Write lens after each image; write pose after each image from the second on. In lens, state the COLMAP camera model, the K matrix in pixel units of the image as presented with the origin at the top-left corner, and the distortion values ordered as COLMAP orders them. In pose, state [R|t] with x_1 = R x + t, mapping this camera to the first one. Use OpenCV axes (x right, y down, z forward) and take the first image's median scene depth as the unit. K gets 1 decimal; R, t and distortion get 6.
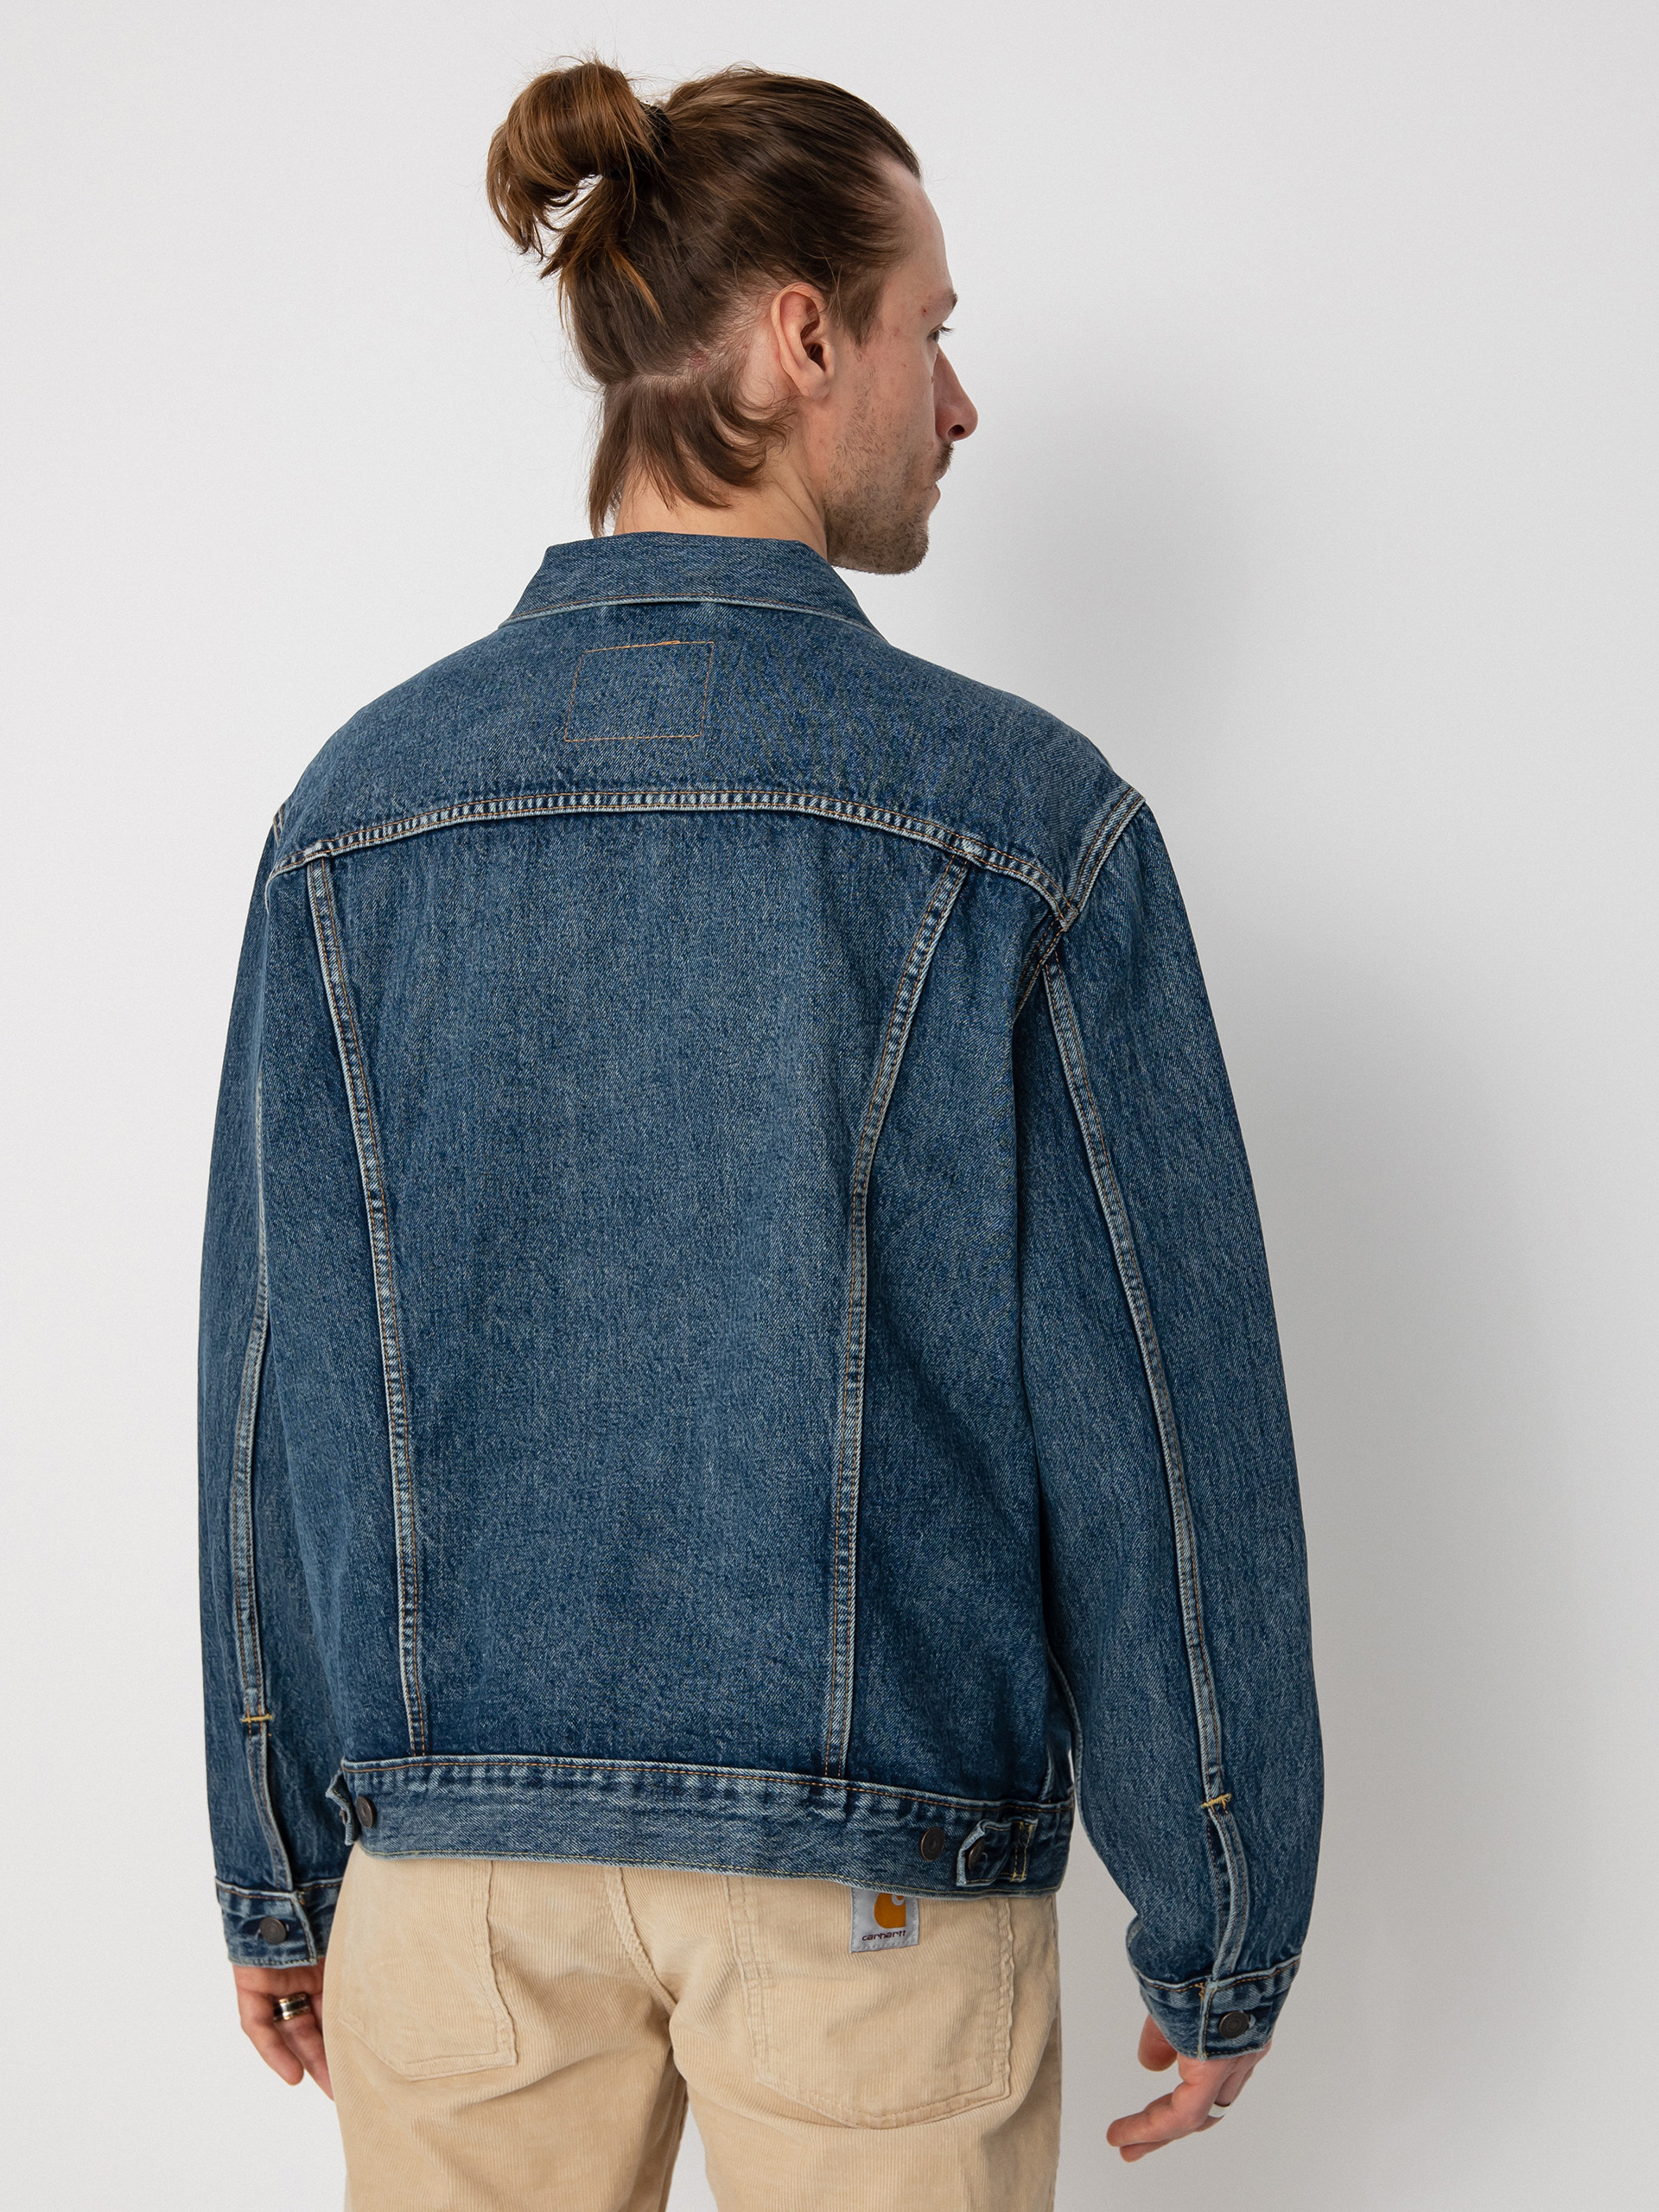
lens RADIAL K [[2894.1, 0, 829.7], [0, 2894.1, 1104.5], [0, 0, 1]] dist [-0.017049, 0.000000]
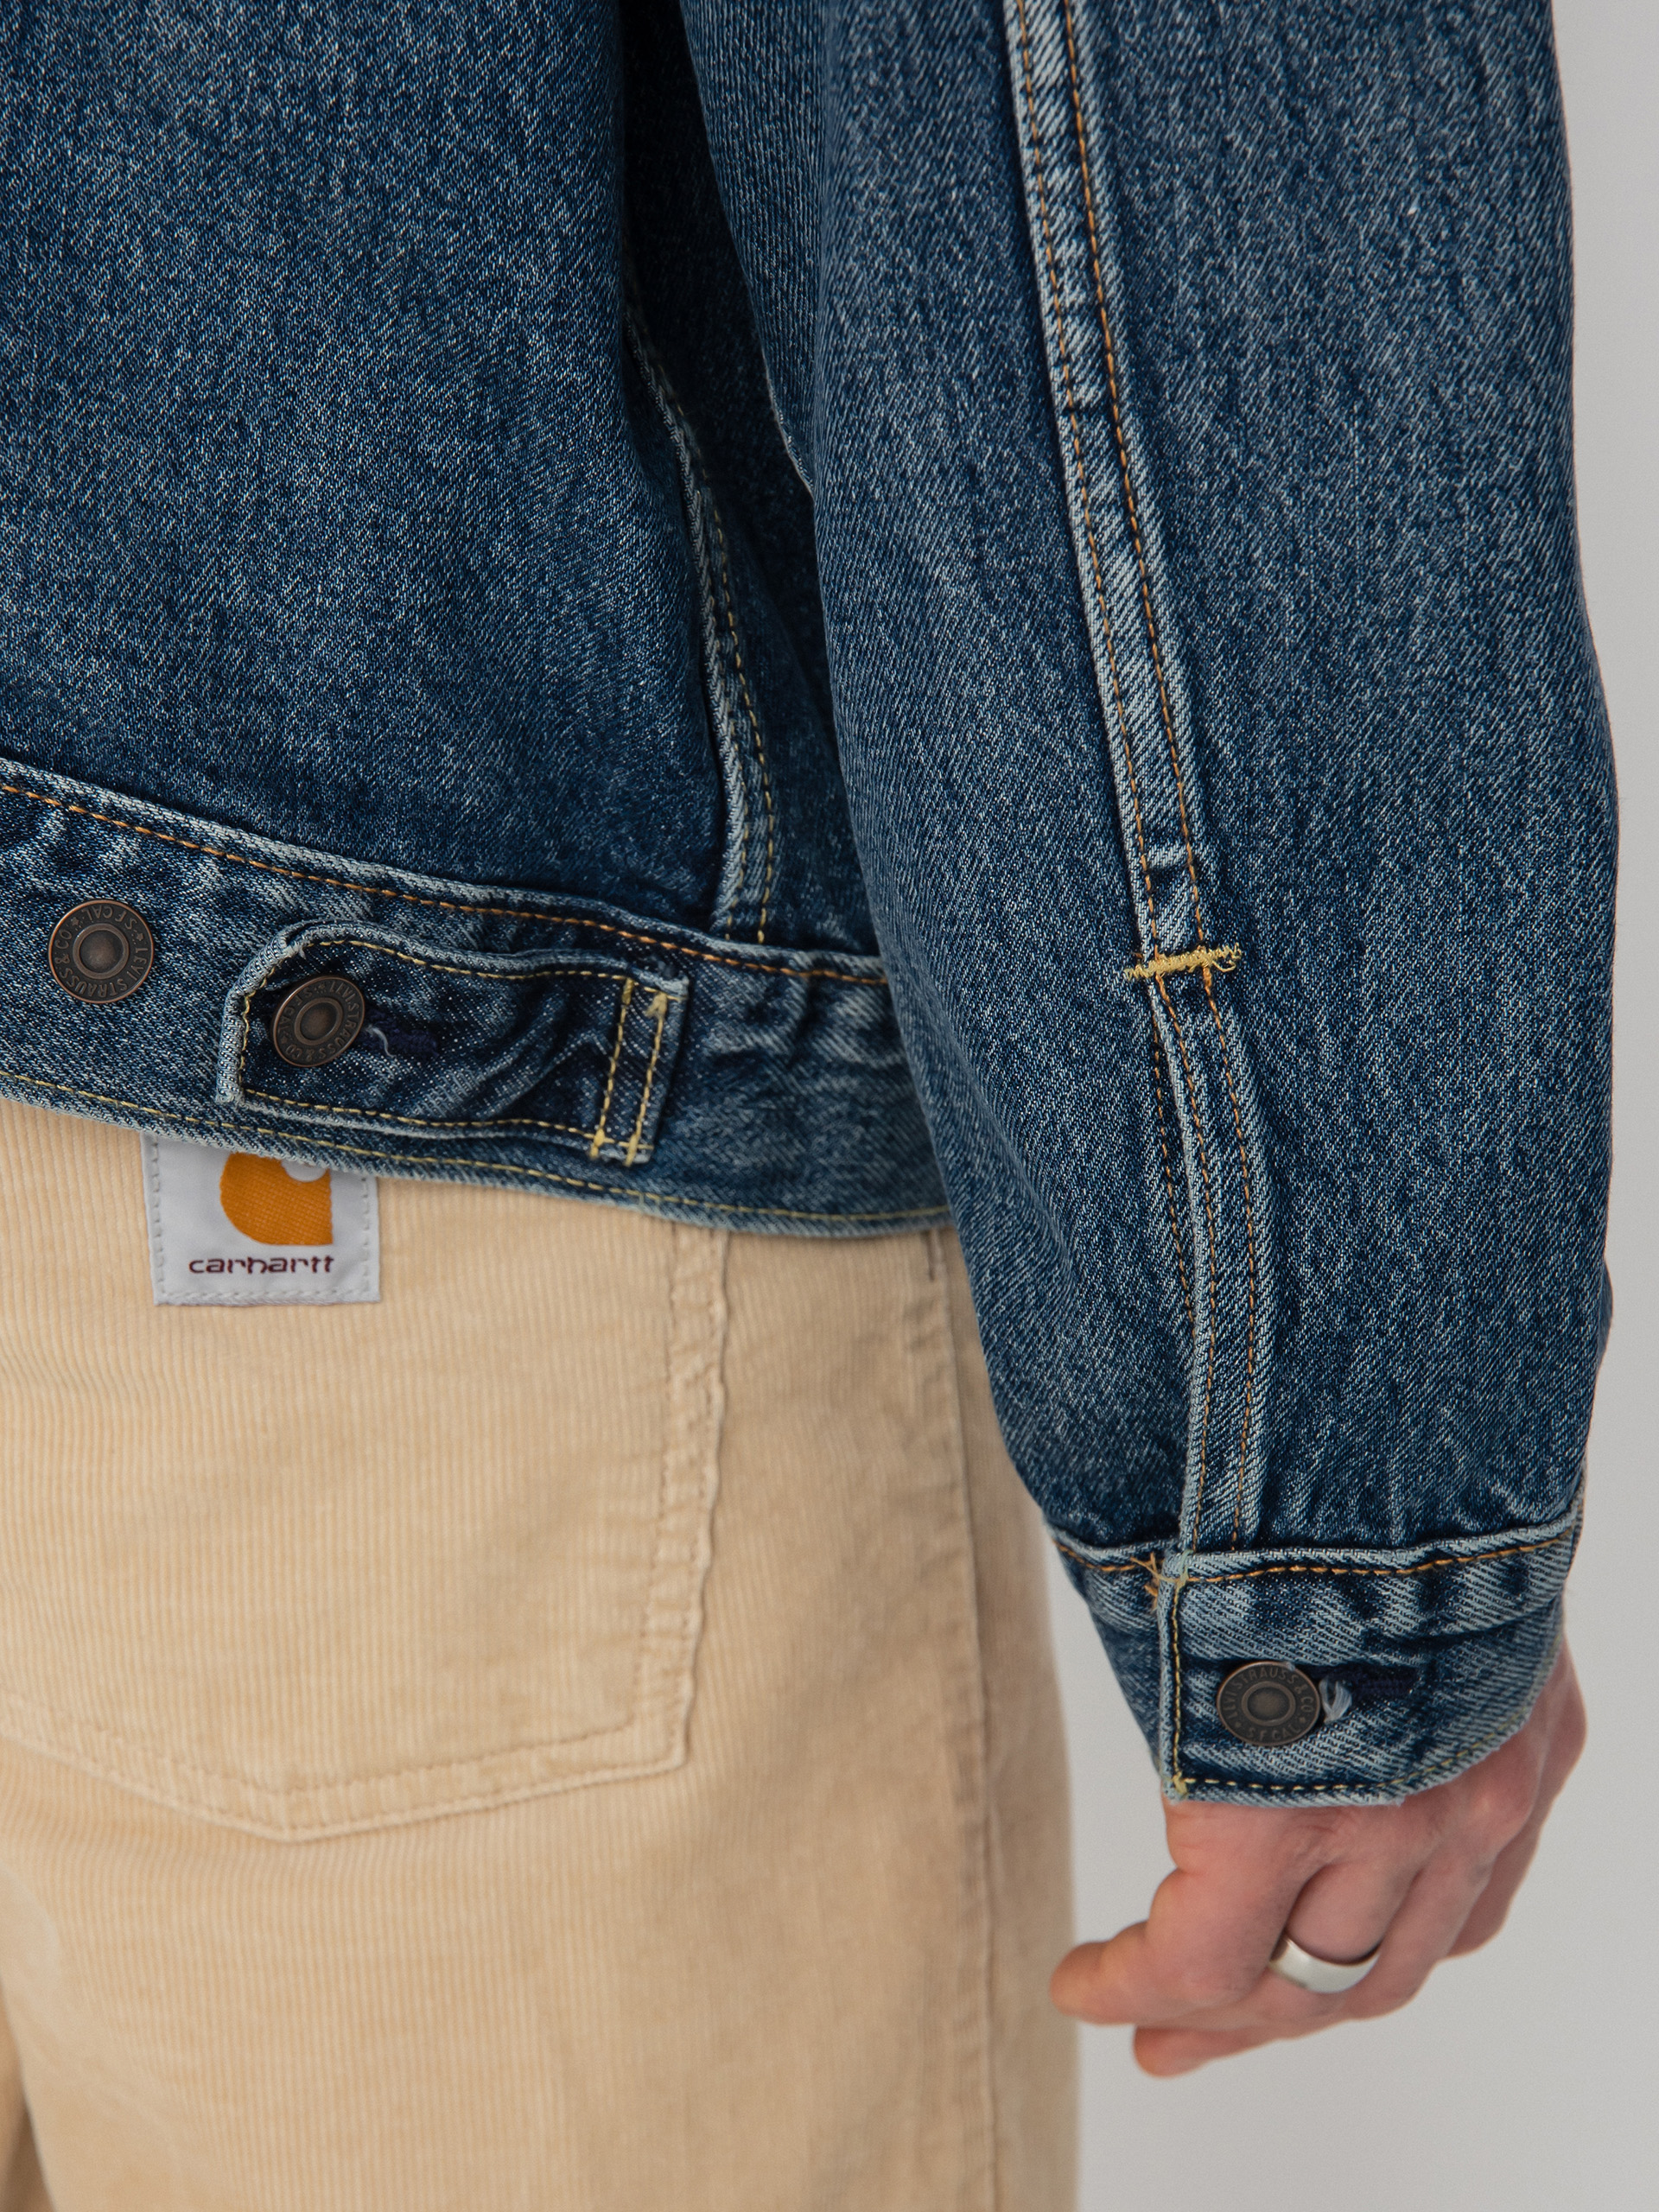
lens RADIAL K [[4312.3, 0, 829.1], [0, 4312.3, 1105.2], [0, 0, 1]] dist [0.039945, 0.000000]
pose [[0.915912, 0.107021, -0.386849, 0.275171], [-0.039243, 0.983057, 0.179047, 0.177533], [0.399457, -0.148810, 0.904594, 0.581942]]
